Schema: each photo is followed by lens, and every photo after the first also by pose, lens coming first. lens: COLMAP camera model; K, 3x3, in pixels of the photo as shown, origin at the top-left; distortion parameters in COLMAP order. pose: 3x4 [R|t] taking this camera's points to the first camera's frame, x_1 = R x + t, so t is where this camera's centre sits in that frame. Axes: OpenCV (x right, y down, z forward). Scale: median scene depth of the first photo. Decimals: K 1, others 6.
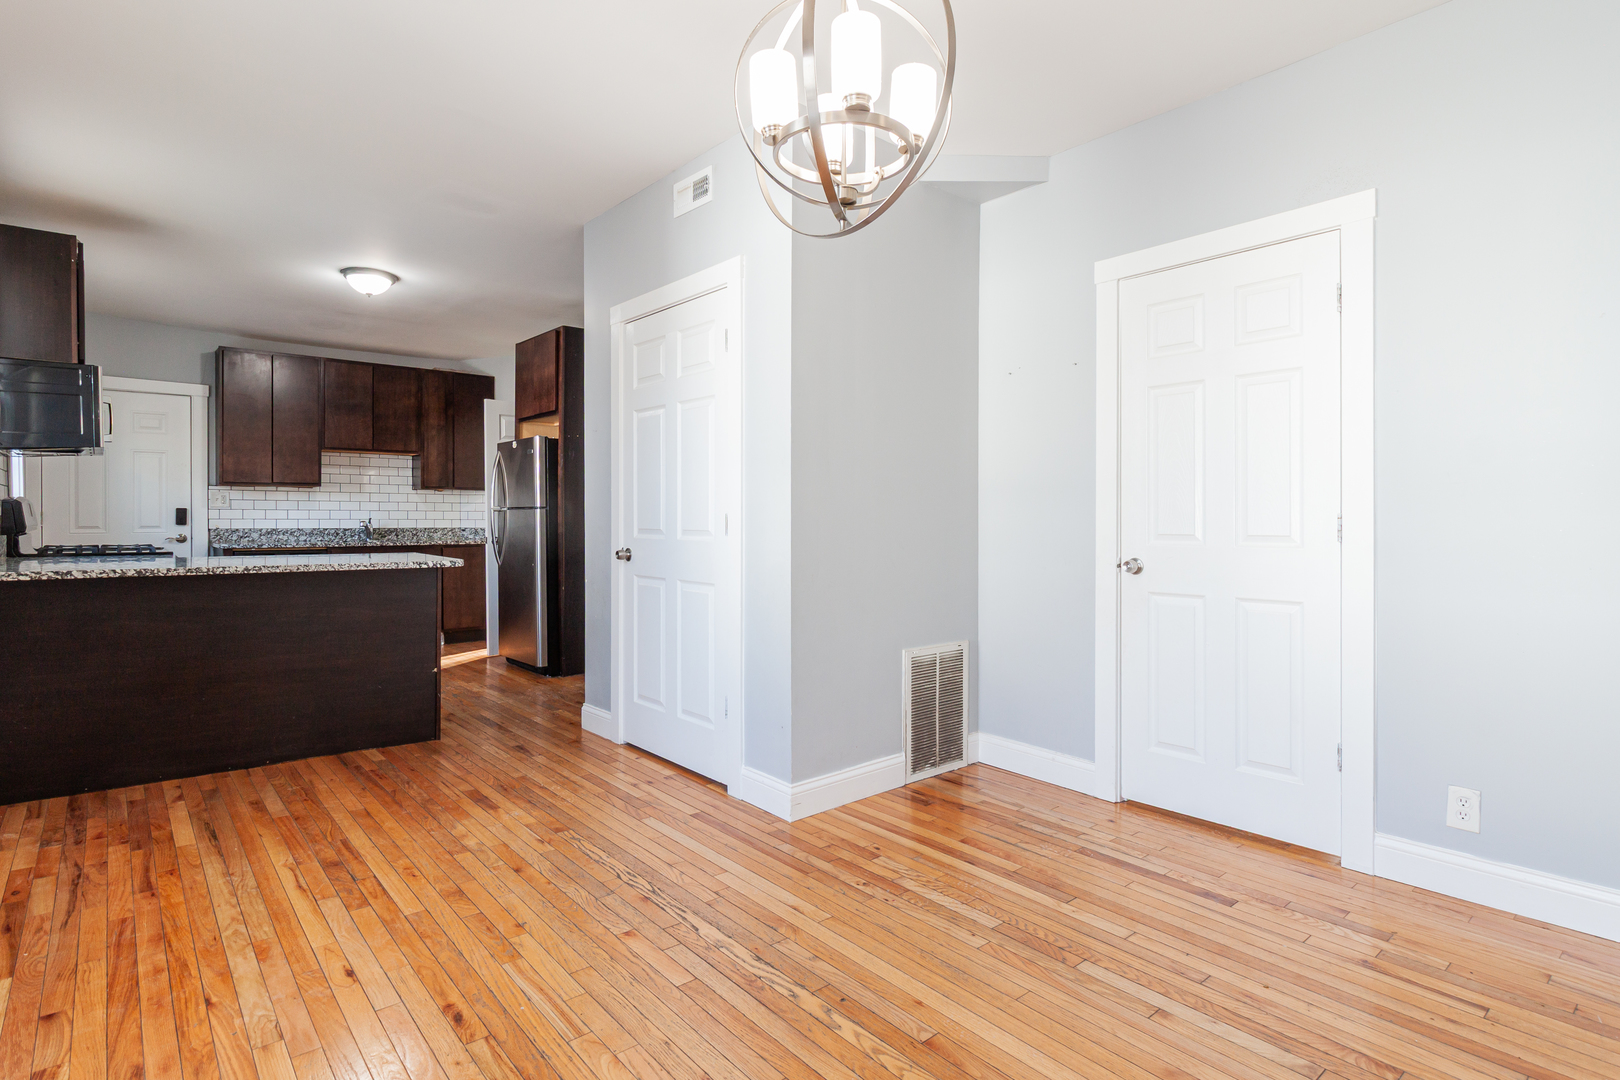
lens RADIAL K [[813.9, 0, 805.0], [0, 813.9, 522.2], [0, 0, 1]] dist [-0.001780, -0.000955]
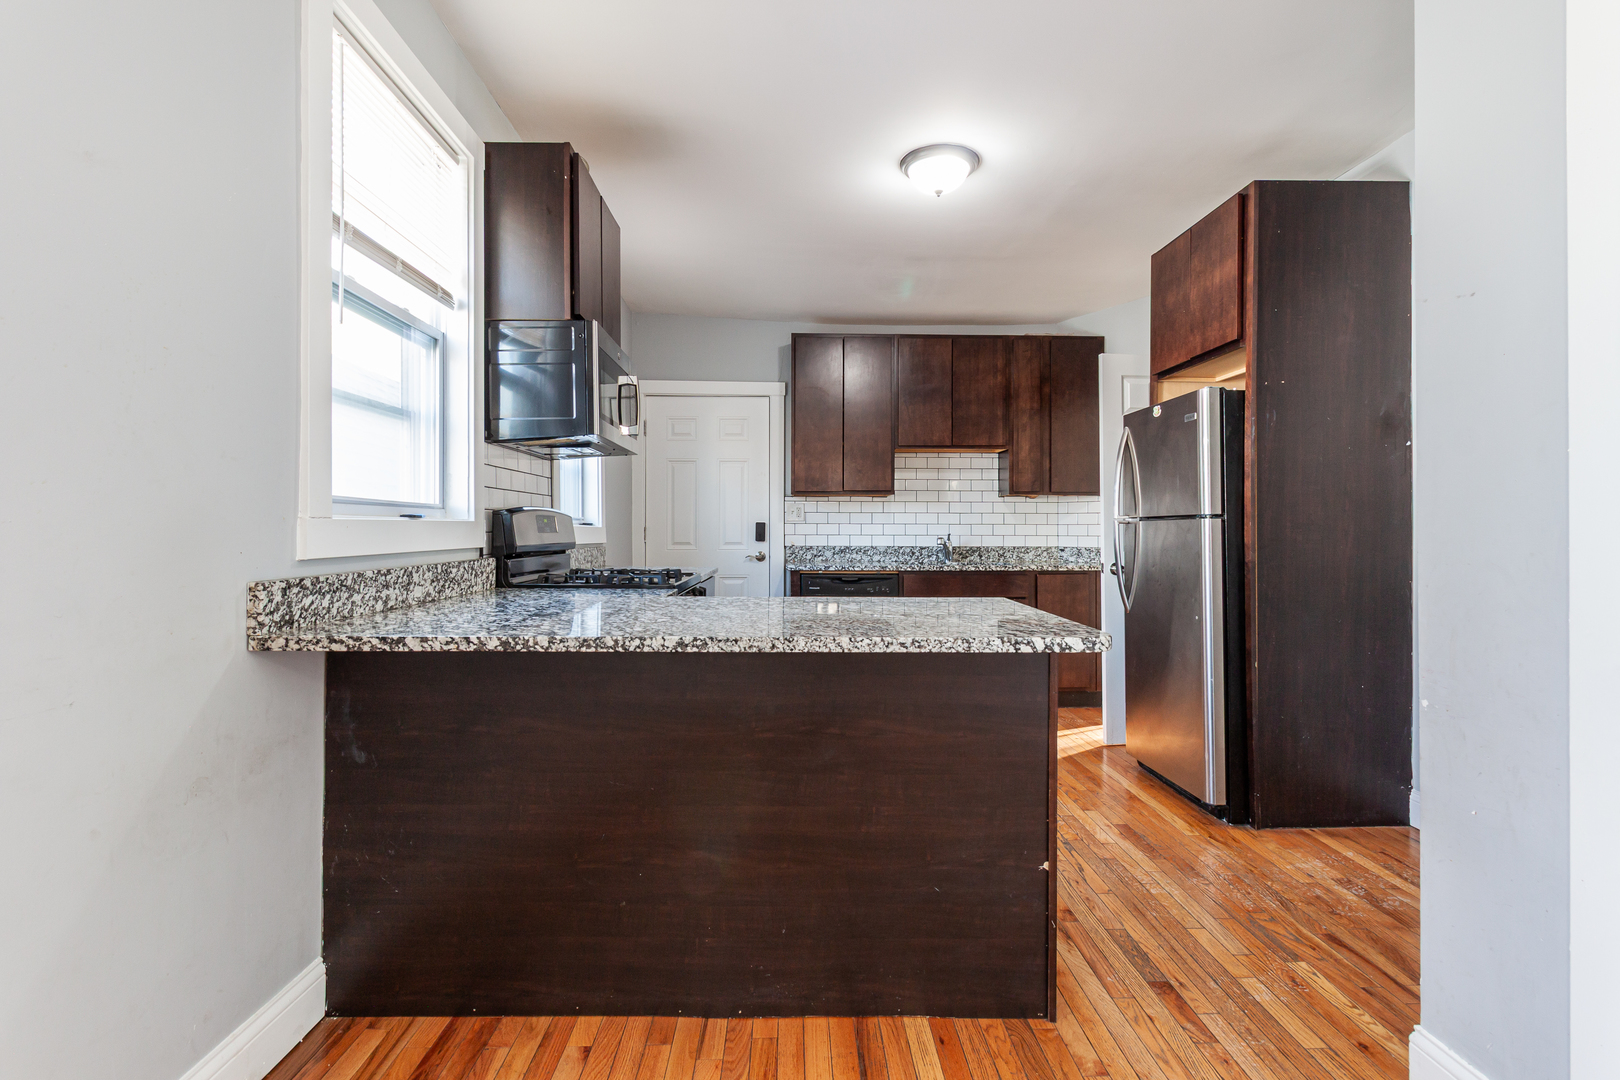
lens RADIAL K [[786.9, 0, 831.1], [0, 786.9, 526.3], [0, 0, 1]] dist [0.000373, -0.000274]
pose [[0.790740, -0.003676, -0.612141, -0.250614], [-0.004243, 0.999925, -0.011486, -0.004802], [0.612137, 0.011680, 0.790665, 0.517140]]
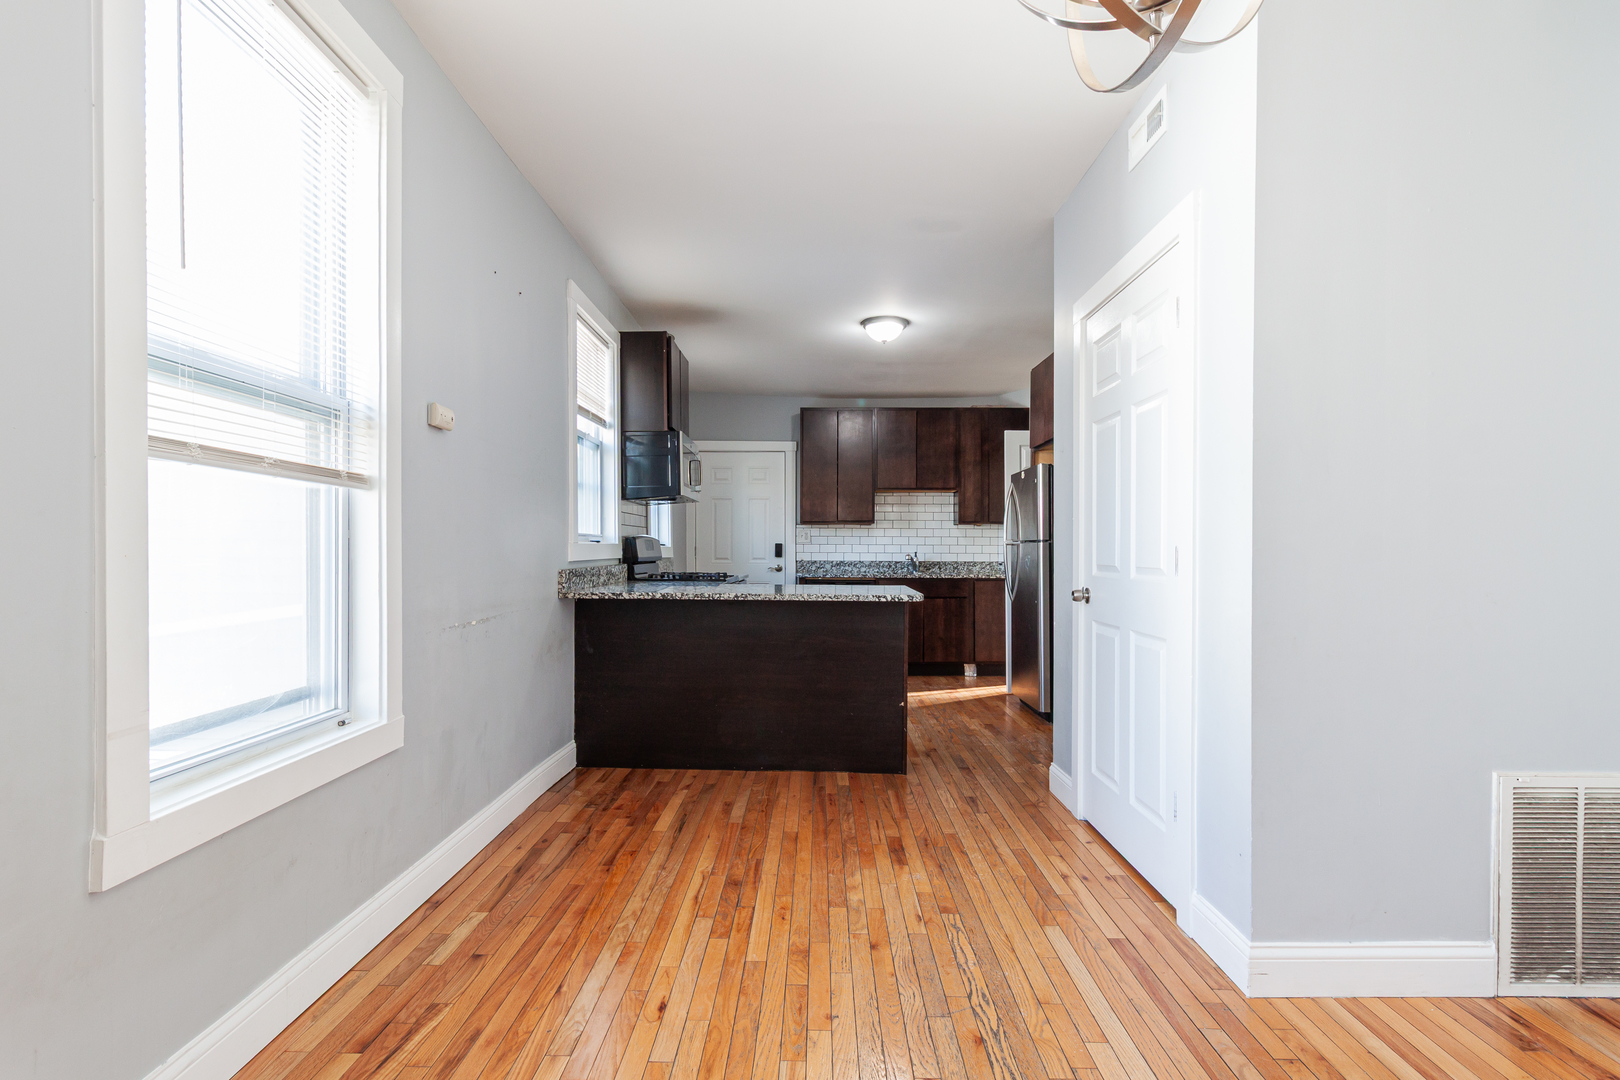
lens RADIAL K [[804.7, 0, 811.7], [0, 804.7, 559.0], [0, 0, 1]] dist [-0.000692, -0.000902]
pose [[0.753366, 0.007524, -0.657558, 0.098695], [-0.005669, 0.999972, 0.004947, -0.000236], [0.657577, 0.000001, 0.753387, 0.167488]]
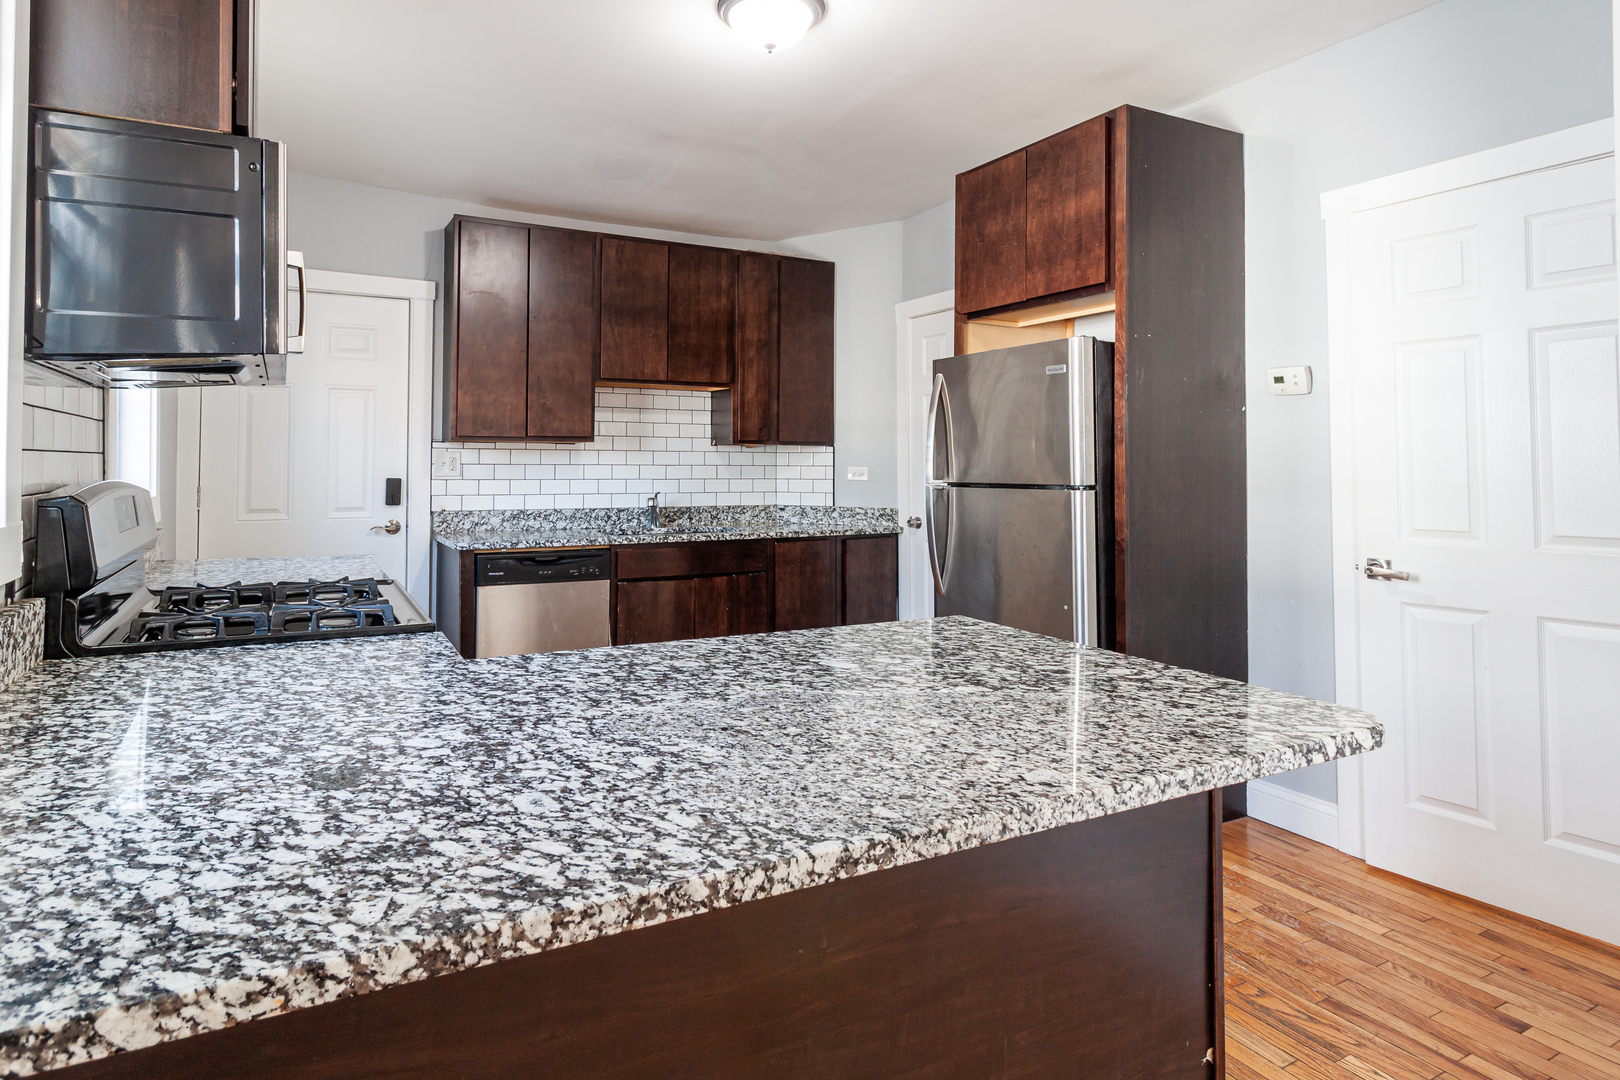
lens RADIAL K [[874.3, 0, 762.4], [0, 874.3, 440.1], [0, 0, 1]] dist [-0.001073, -0.001130]
pose [[0.977024, -0.004841, -0.213076, -0.496106], [-0.002669, 0.999386, -0.034945, -0.033842], [0.213115, 0.034711, 0.976410, 0.576971]]
